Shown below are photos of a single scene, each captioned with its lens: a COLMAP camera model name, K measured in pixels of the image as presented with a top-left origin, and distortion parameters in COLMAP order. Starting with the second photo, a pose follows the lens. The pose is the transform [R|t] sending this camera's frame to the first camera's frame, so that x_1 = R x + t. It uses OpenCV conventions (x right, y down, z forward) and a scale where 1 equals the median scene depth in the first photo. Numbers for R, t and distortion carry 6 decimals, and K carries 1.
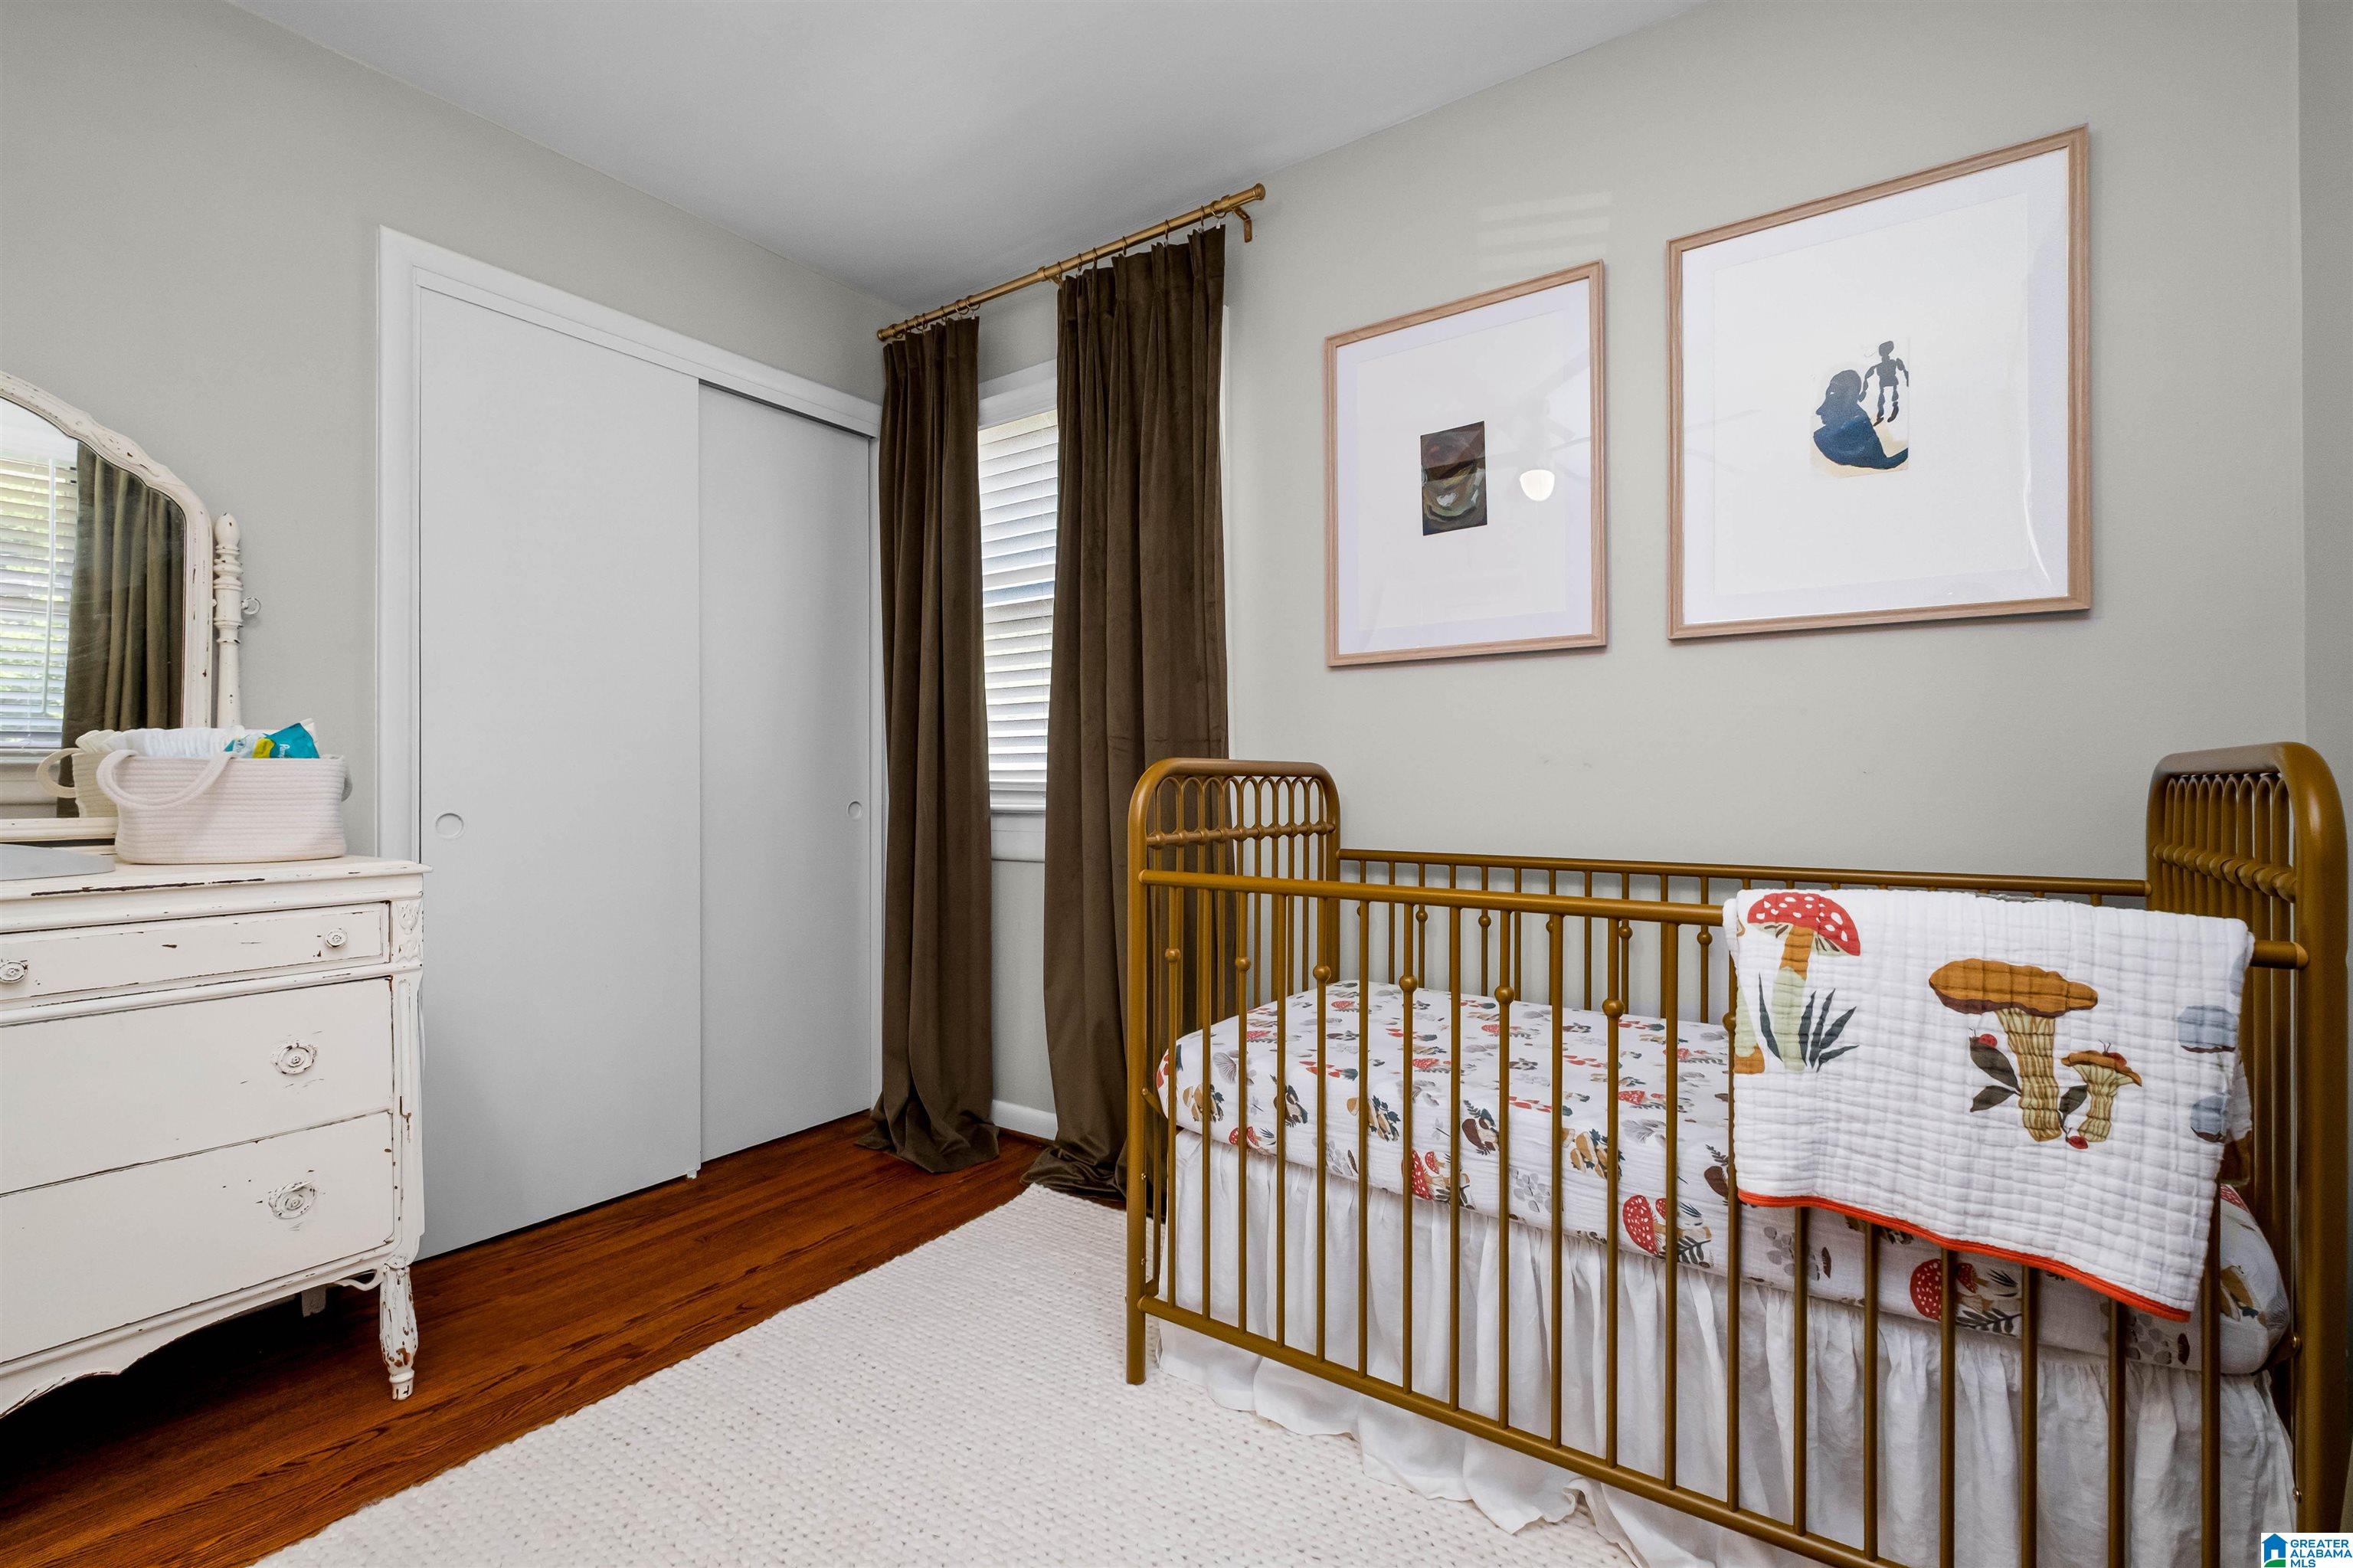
lens RADIAL K [[1036.3, 0, 1178.1], [0, 1036.3, 775.7], [0, 0, 1]] dist [-0.004291, -0.001113]
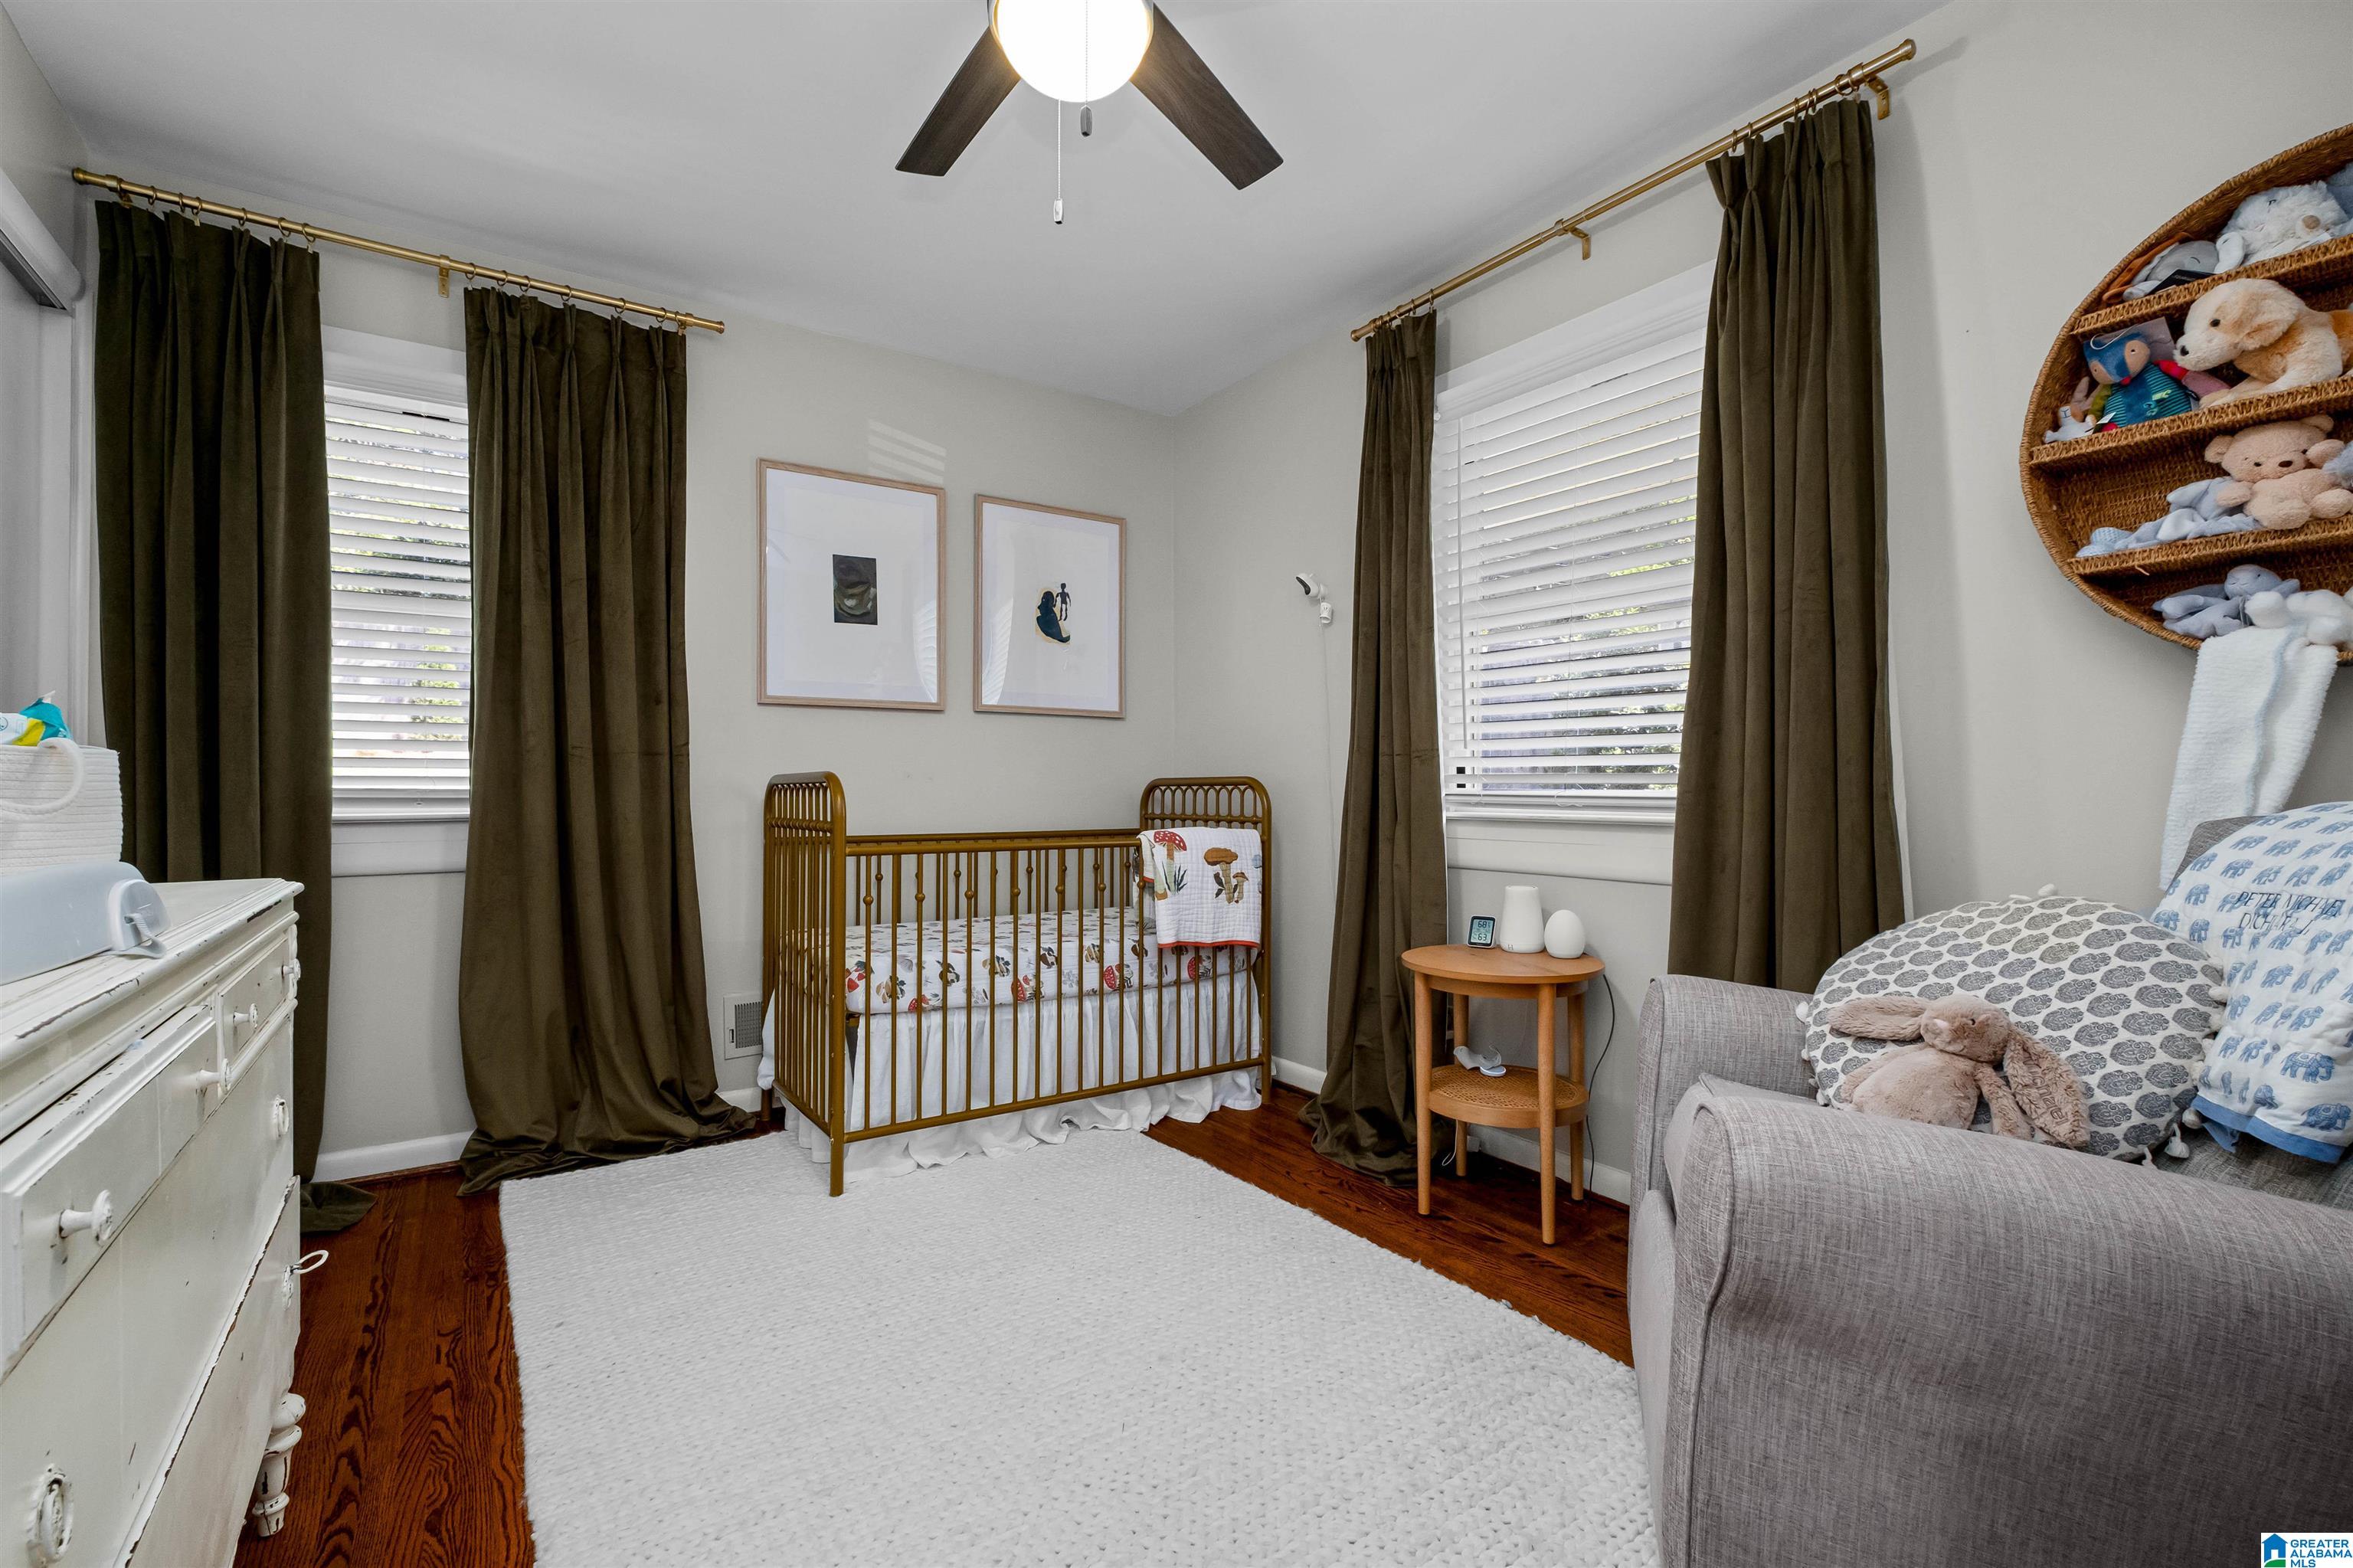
lens RADIAL K [[1036.3, 0, 1178.9], [0, 1036.3, 783.1], [0, 0, 1]] dist [-0.004291, -0.001113]
pose [[0.342331, 0.008490, 0.939541, -1.455679], [-0.003936, 0.999963, -0.007602, 0.010133], [-0.939571, -0.001095, 0.342352, 0.049684]]
